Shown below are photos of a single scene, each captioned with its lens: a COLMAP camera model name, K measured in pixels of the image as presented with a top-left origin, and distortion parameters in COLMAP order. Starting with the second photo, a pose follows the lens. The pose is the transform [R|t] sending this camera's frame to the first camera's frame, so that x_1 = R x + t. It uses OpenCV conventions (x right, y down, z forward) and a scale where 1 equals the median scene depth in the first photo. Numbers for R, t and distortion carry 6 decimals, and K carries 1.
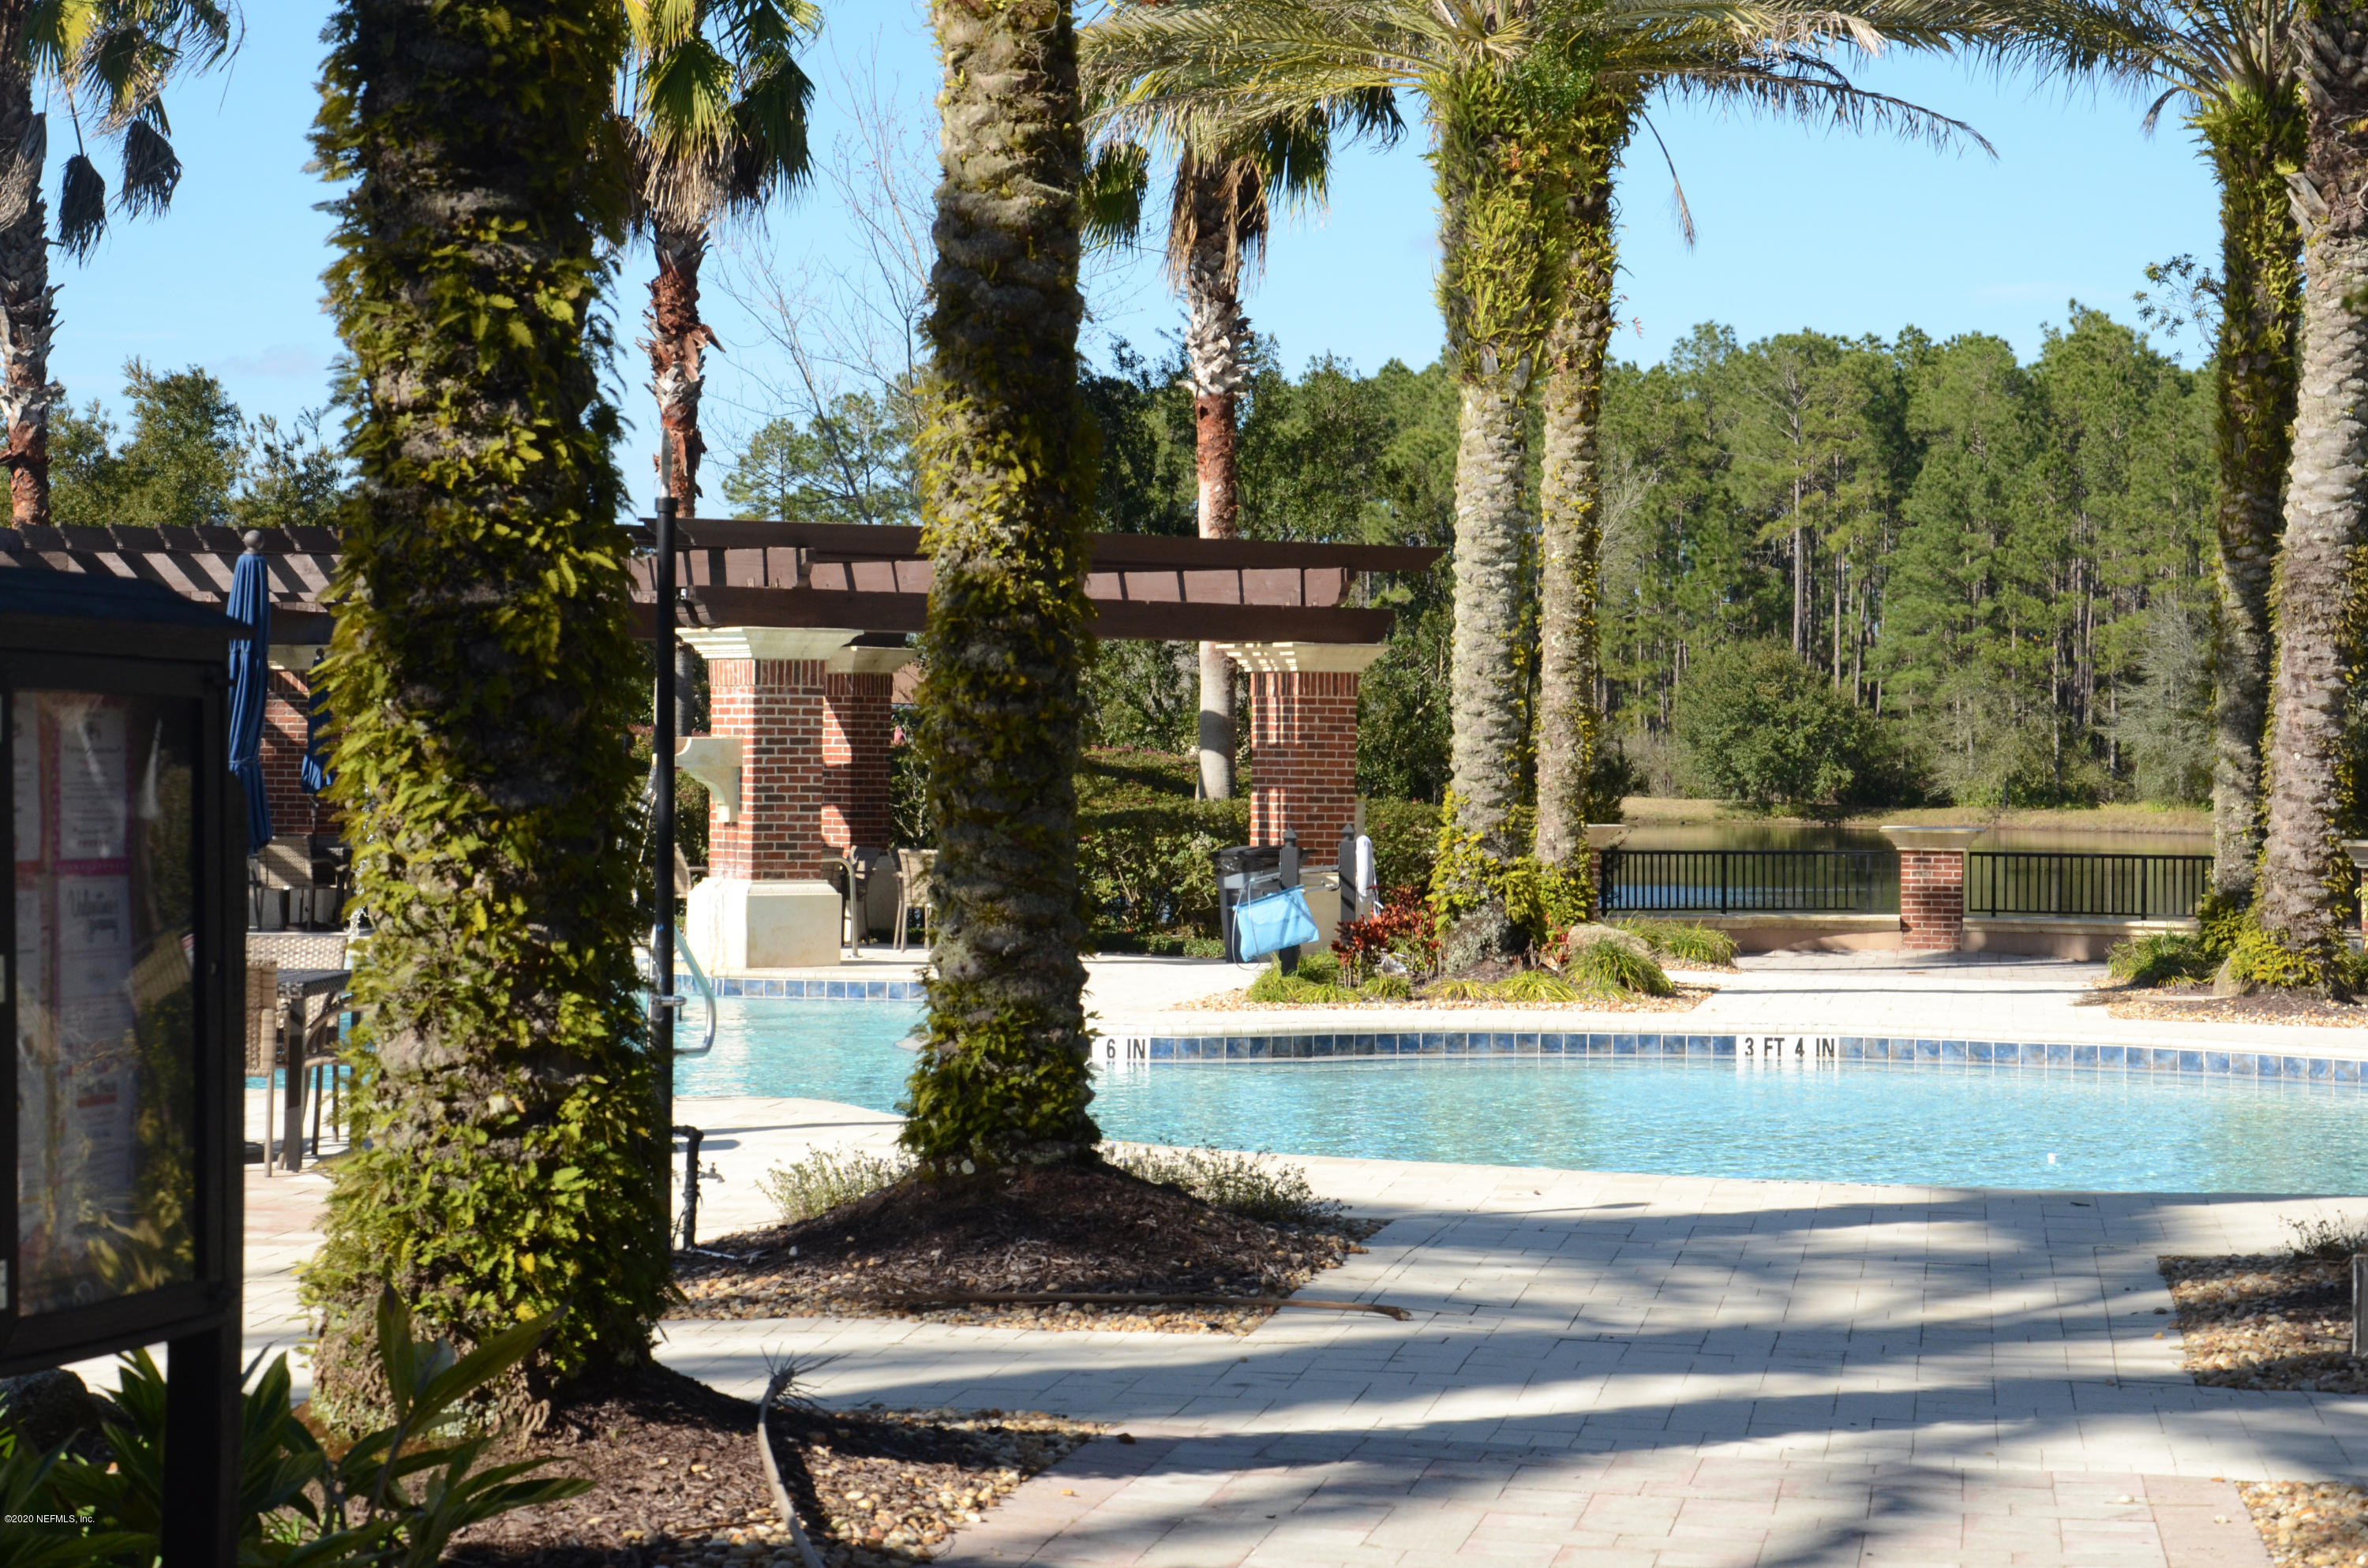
lens RADIAL K [[4626.5, 0, 1174.3], [0, 4626.5, 770.7], [0, 0, 1]] dist [0.408479, 0.000000]
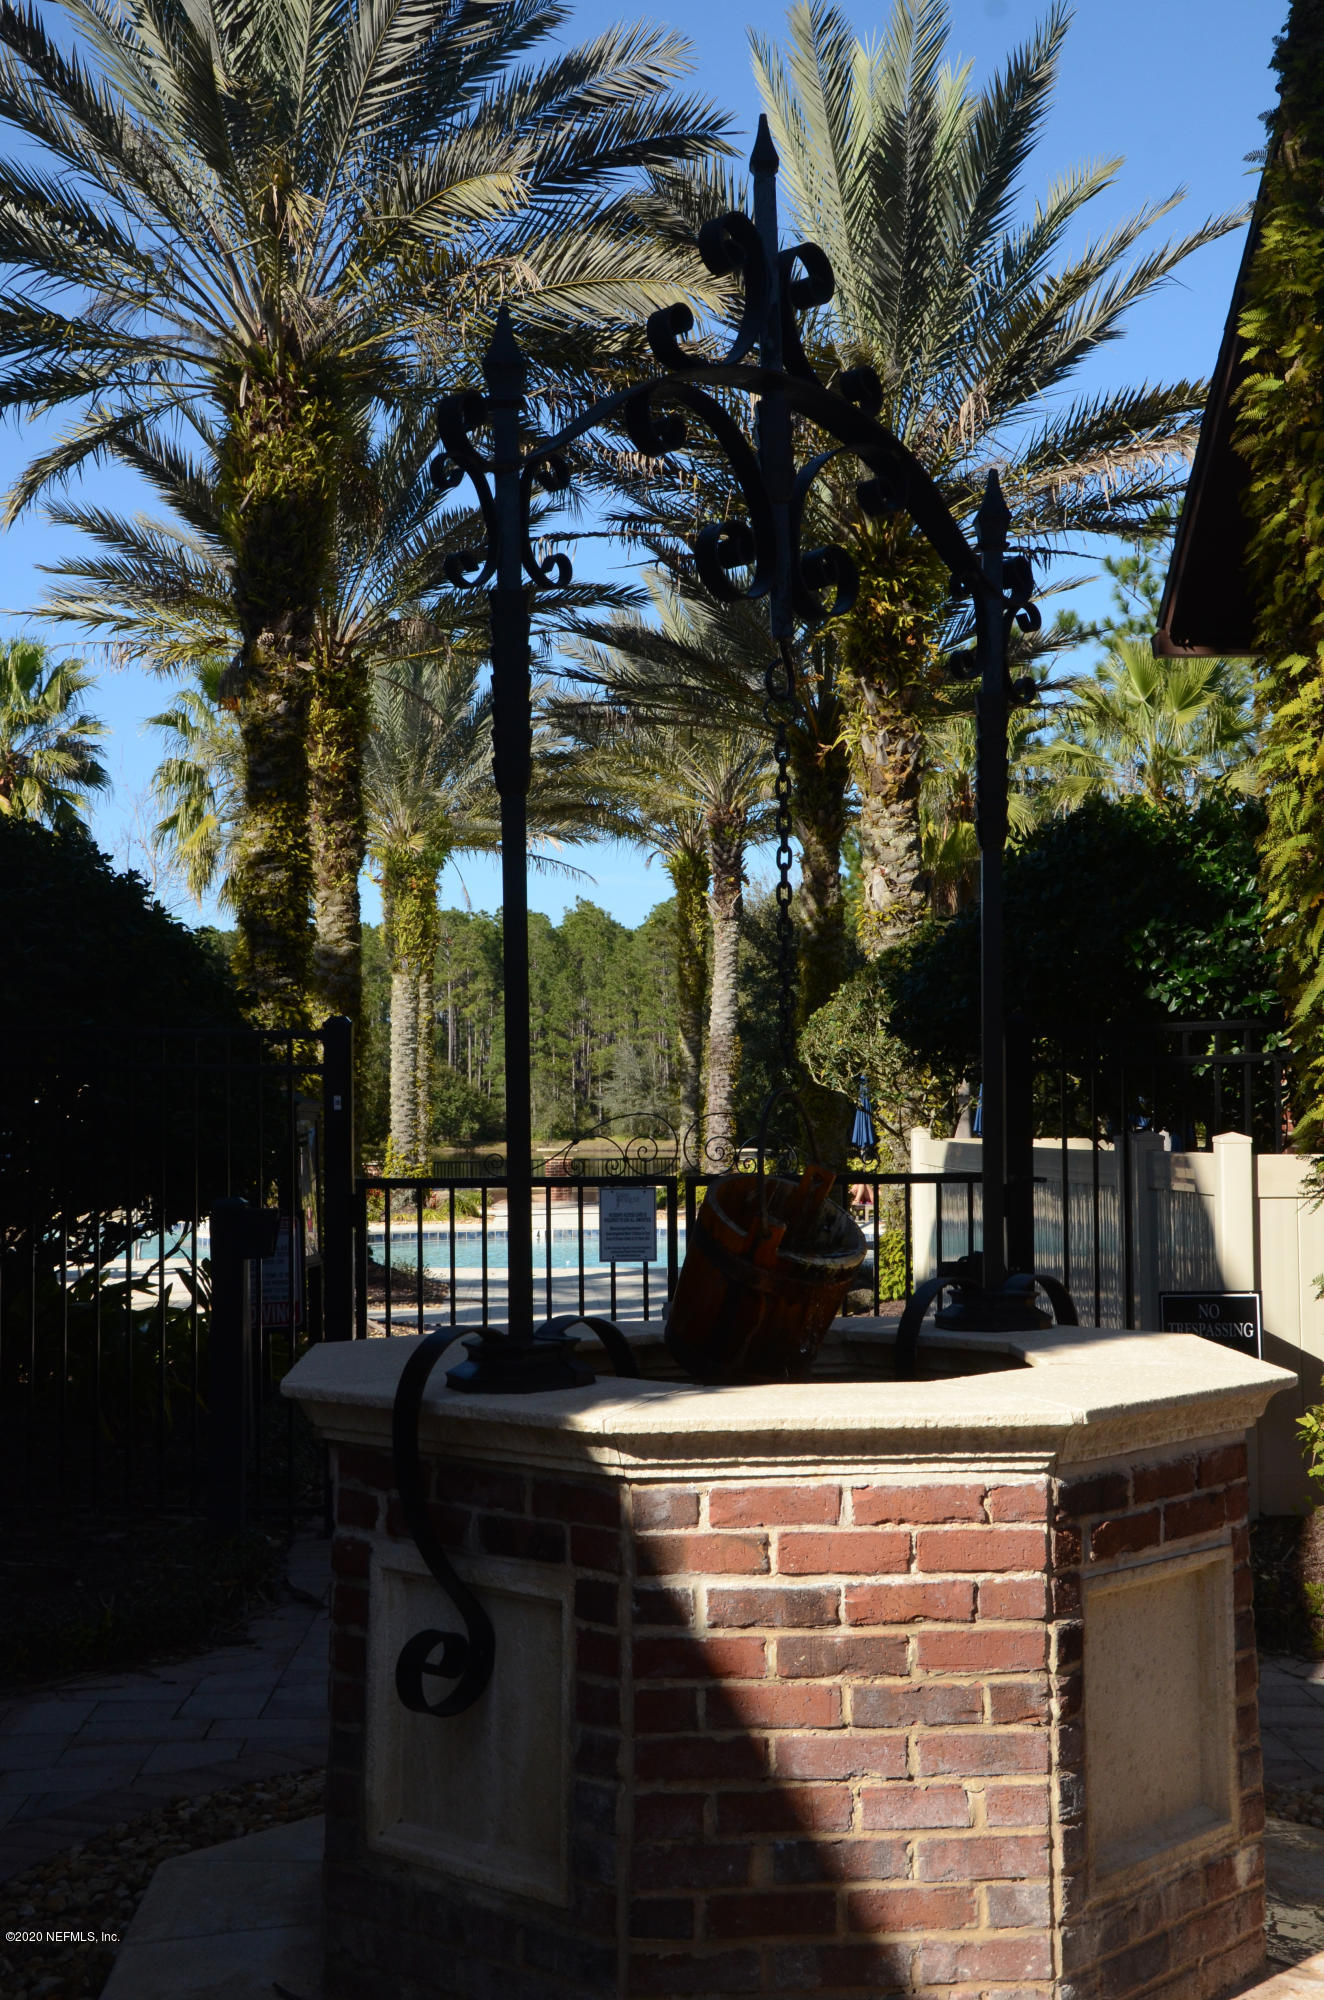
lens RADIAL K [[2554.2, 0, 665.1], [0, 2554.2, 1000.3], [0, 0, 1]] dist [0.004926, 0.000000]
pose [[0.972855, -0.009999, 0.231200, -0.033442], [0.021215, 0.998713, -0.046077, -0.000781], [-0.230442, 0.049731, 0.971815, -0.105902]]
